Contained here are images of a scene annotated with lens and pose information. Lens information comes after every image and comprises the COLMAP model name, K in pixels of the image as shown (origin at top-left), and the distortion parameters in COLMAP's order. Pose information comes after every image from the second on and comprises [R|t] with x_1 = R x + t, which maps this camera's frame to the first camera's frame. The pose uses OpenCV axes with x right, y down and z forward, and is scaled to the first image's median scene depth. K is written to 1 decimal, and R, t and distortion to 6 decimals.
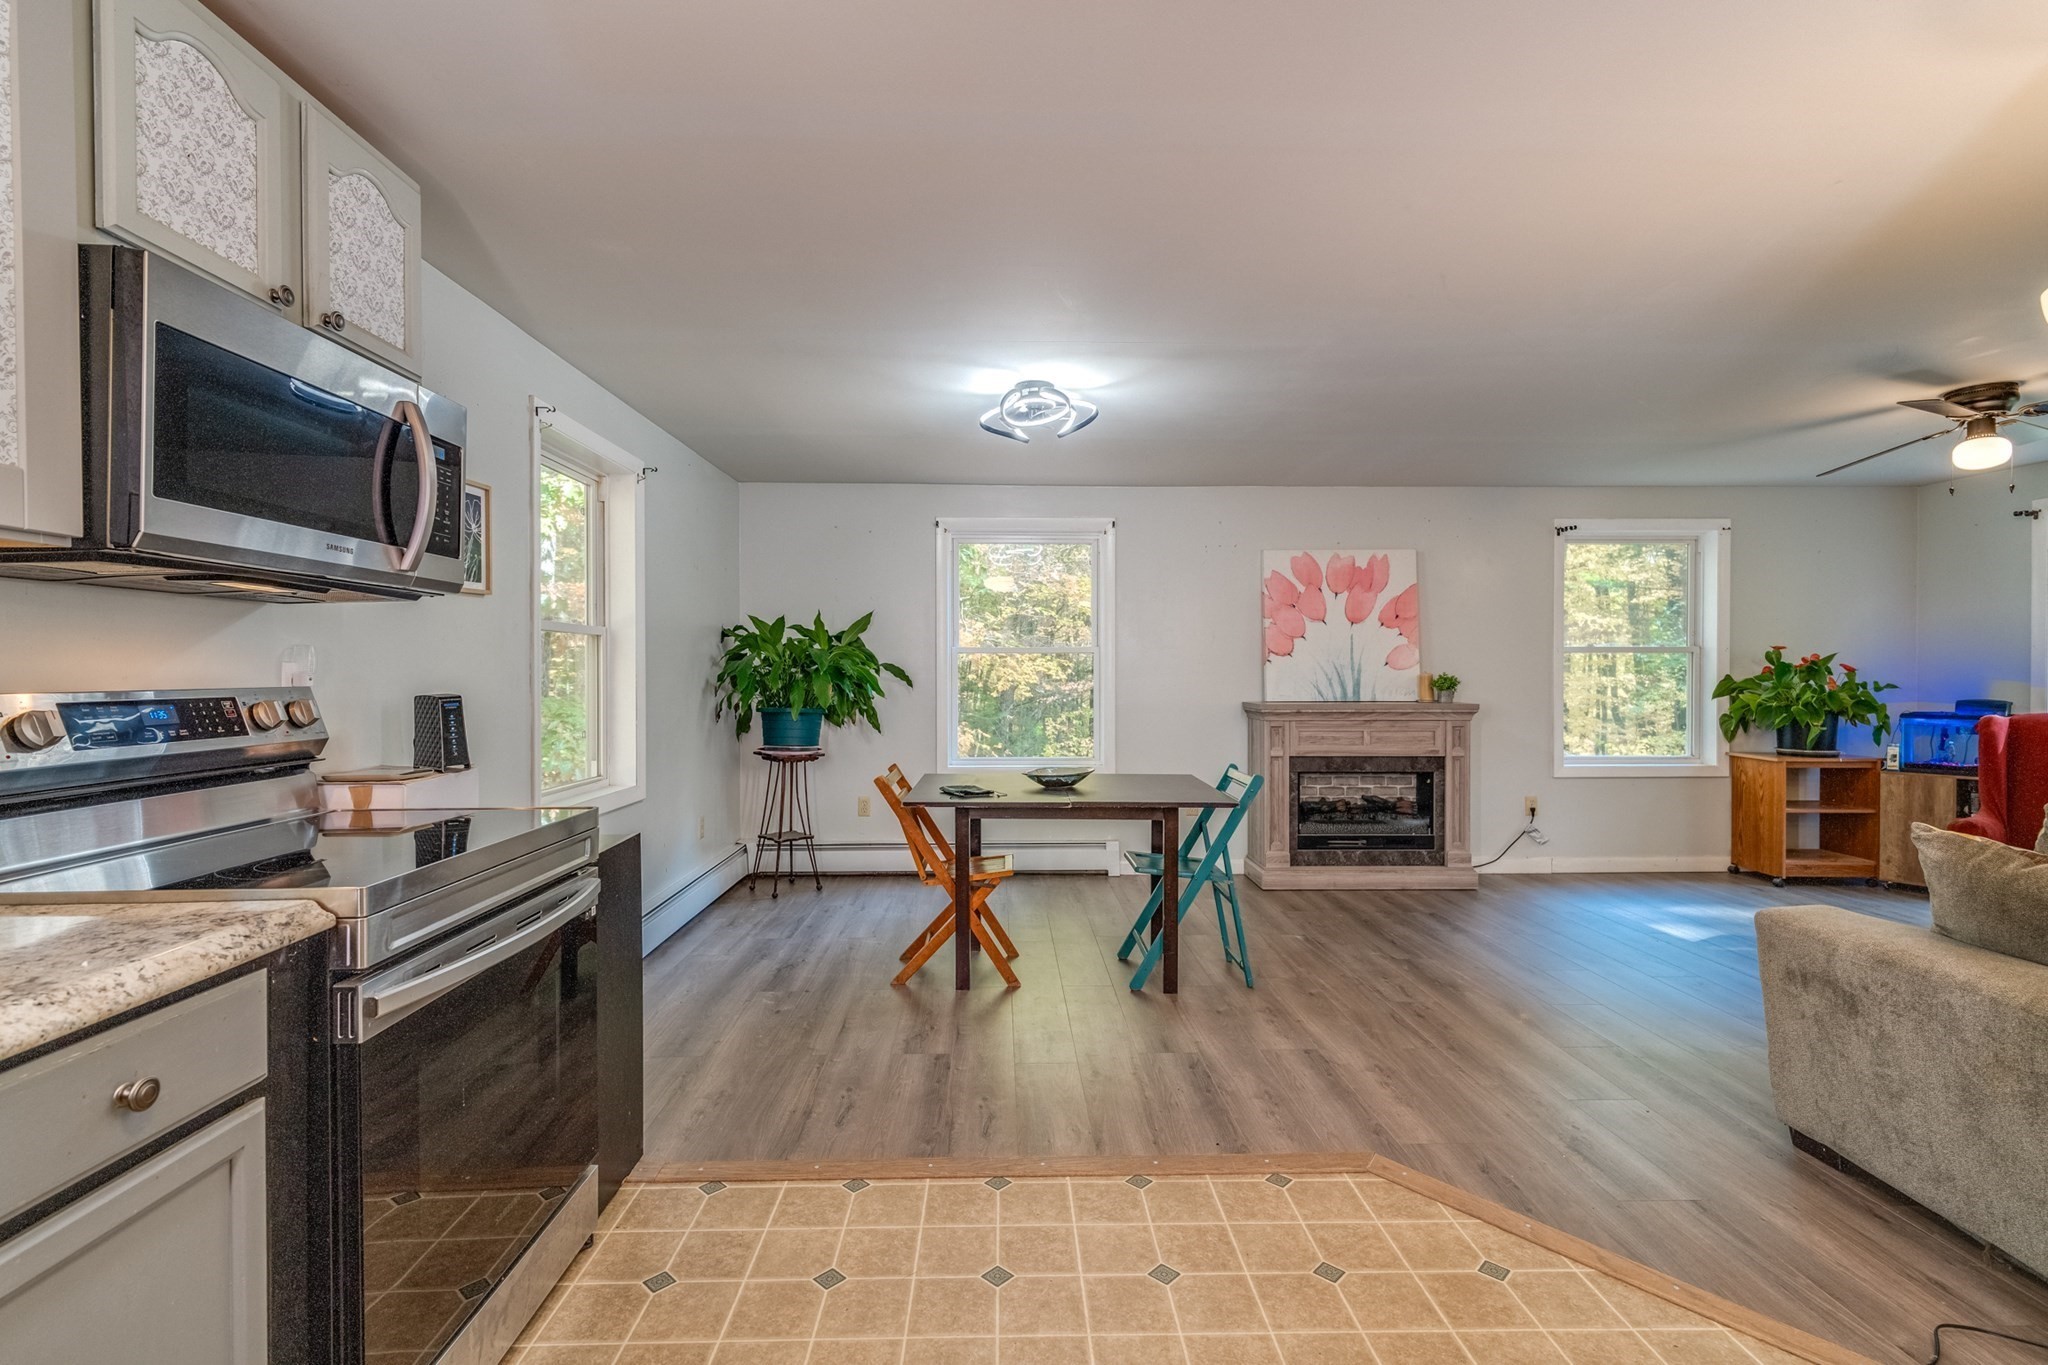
lens RADIAL K [[935.9, 0, 1023.0], [0, 935.9, 681.0], [0, 0, 1]] dist [0.009510, -0.004150]
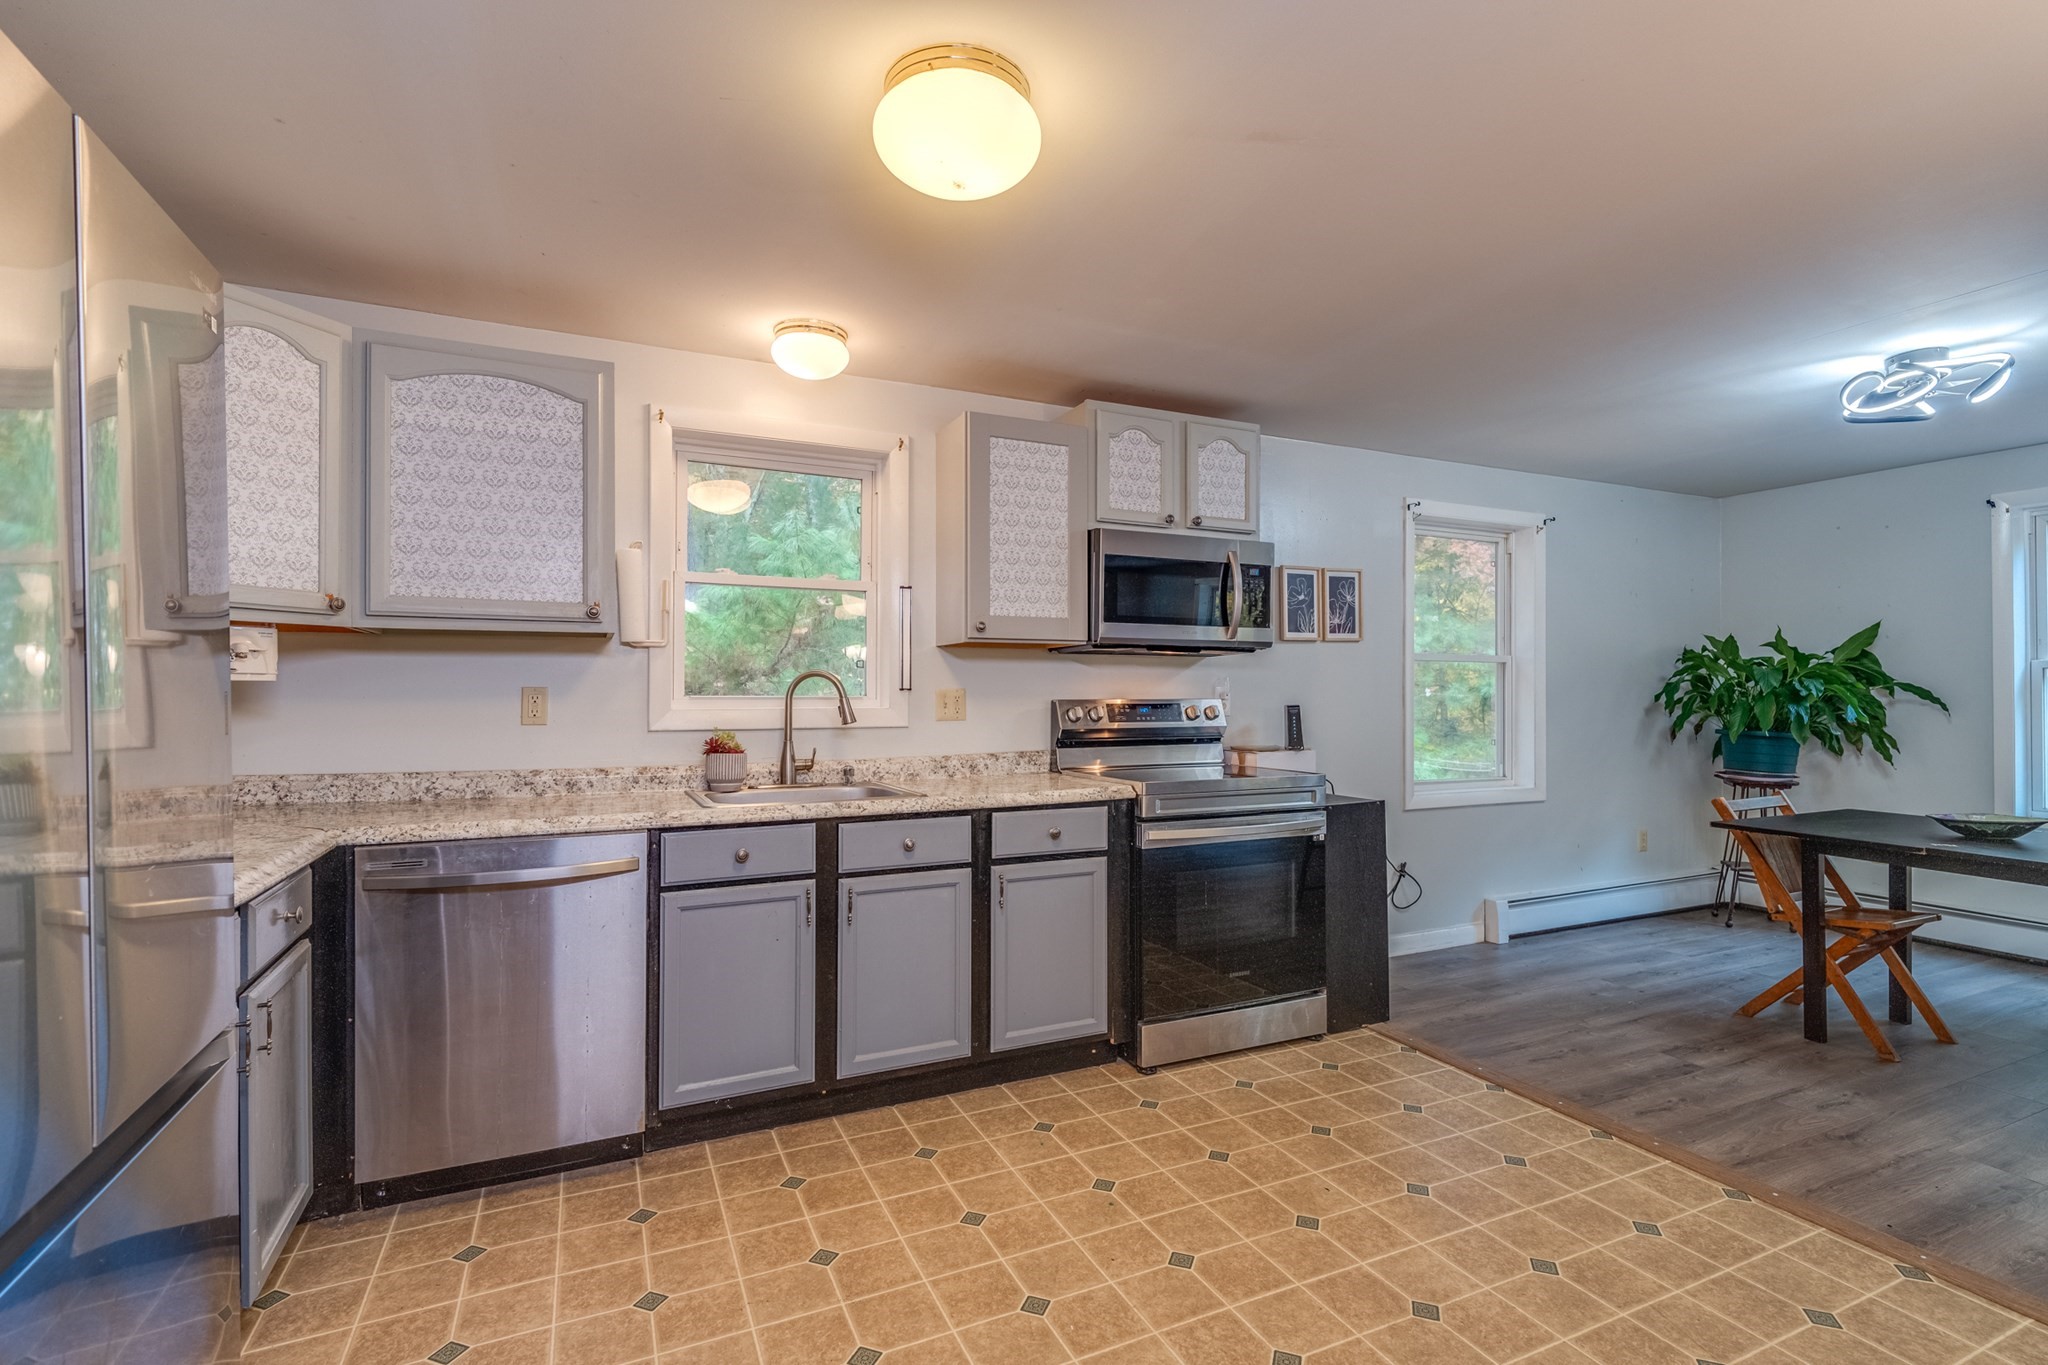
lens RADIAL K [[935.9, 0, 1029.9], [0, 935.9, 686.9], [0, 0, 1]] dist [0.009510, -0.004150]
pose [[0.400506, -0.003936, -0.916286, 0.319814], [-0.010576, 0.999904, -0.008918, 0.000723], [0.916233, 0.013263, 0.400426, -0.048661]]
